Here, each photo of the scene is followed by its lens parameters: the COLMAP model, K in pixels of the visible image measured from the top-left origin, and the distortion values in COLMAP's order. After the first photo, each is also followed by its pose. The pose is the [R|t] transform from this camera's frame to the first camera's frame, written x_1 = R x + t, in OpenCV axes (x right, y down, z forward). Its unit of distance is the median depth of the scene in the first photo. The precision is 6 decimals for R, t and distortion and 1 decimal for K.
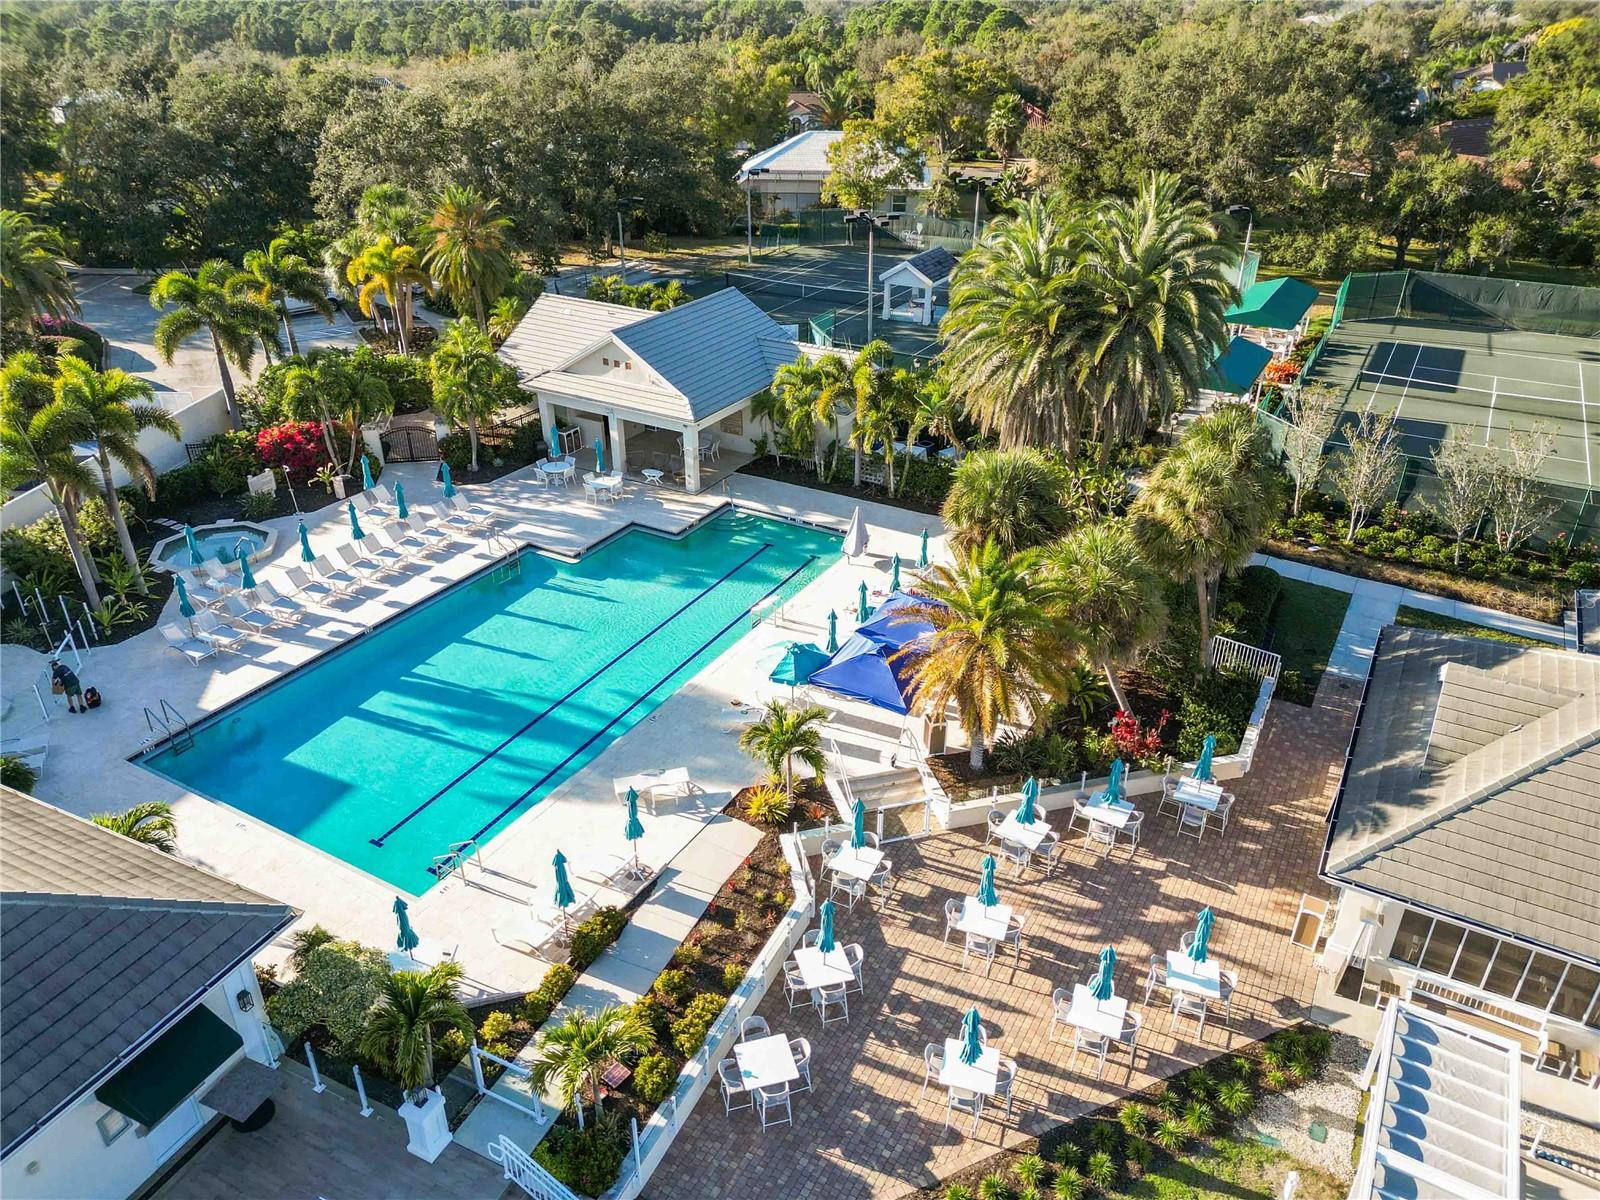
lens RADIAL K [[1118.7, 0, 800.0], [0, 1118.7, 600.0], [0, 0, 1]] dist [0.088045, -0.095290]
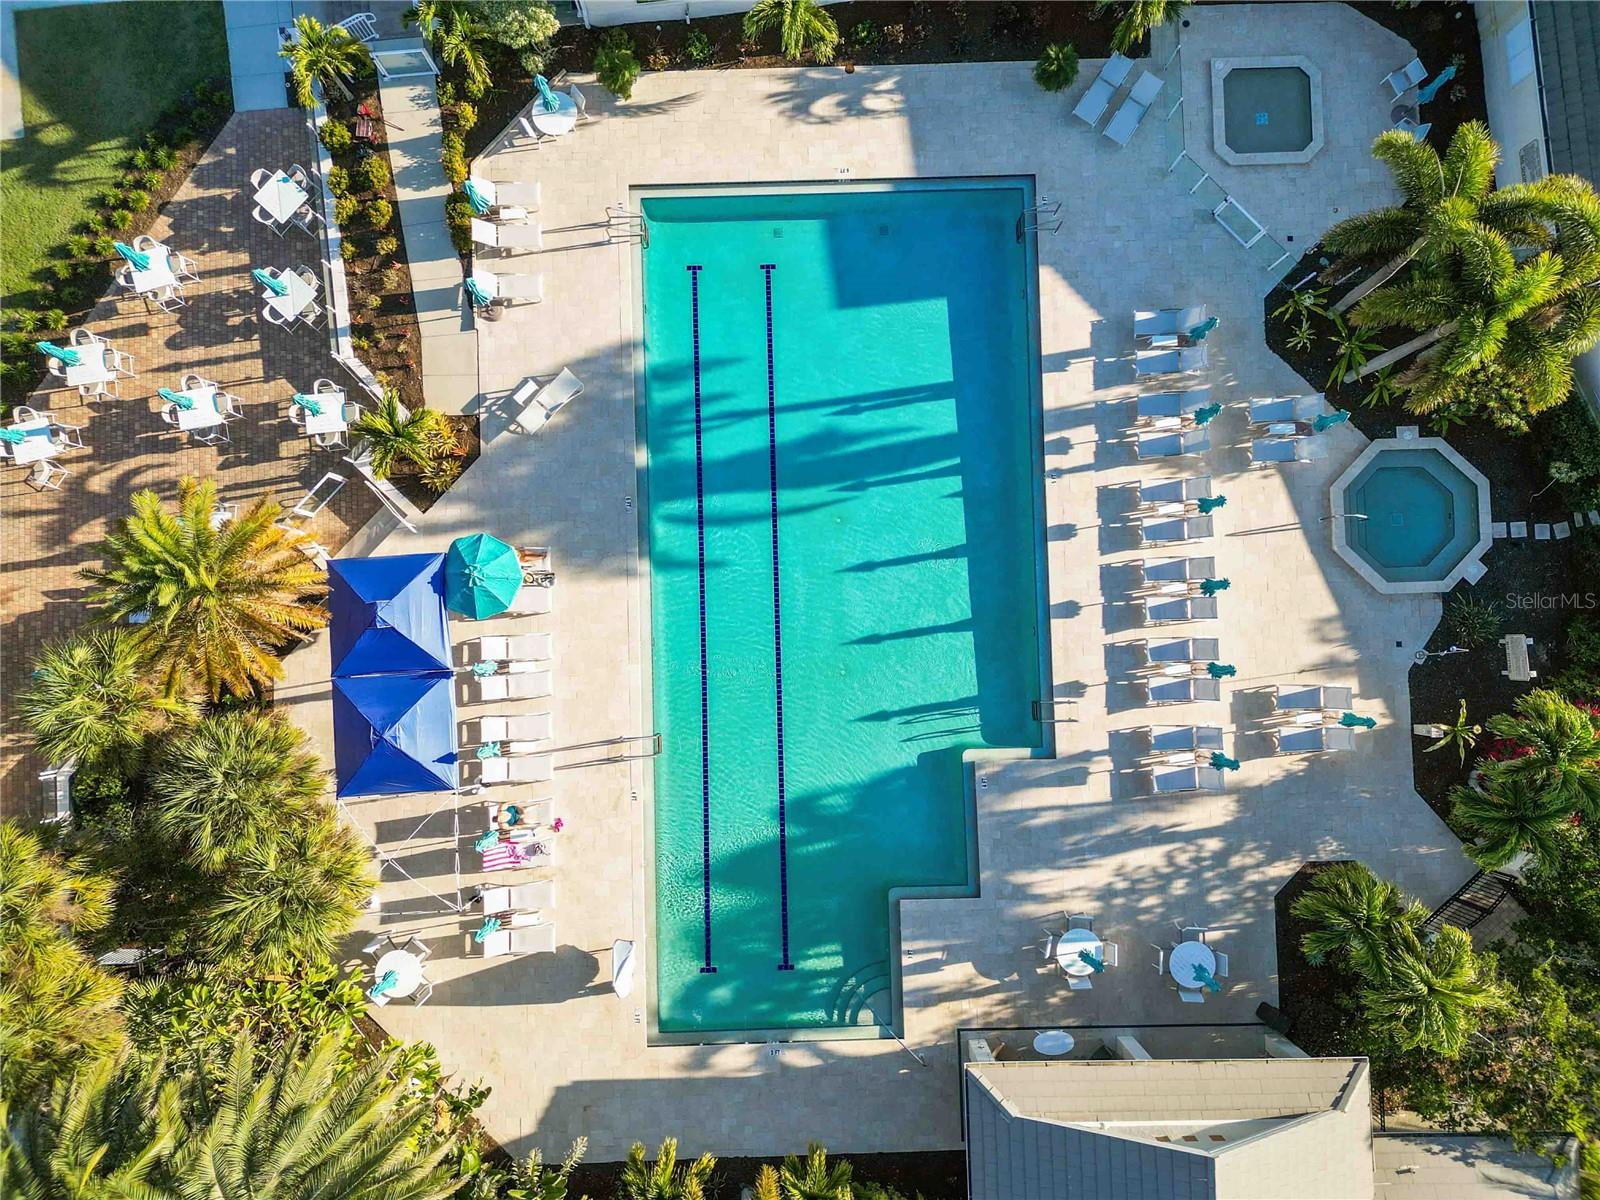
lens RADIAL K [[1118.7, 0, 800.0], [0, 1118.7, 600.0], [0, 0, 1]] dist [0.088045, -0.095290]
pose [[-0.850189, 0.525559, -0.031103, -0.165714], [-0.258880, -0.365883, 0.893930, -0.731539], [0.458433, 0.768061, 0.447127, 0.652749]]
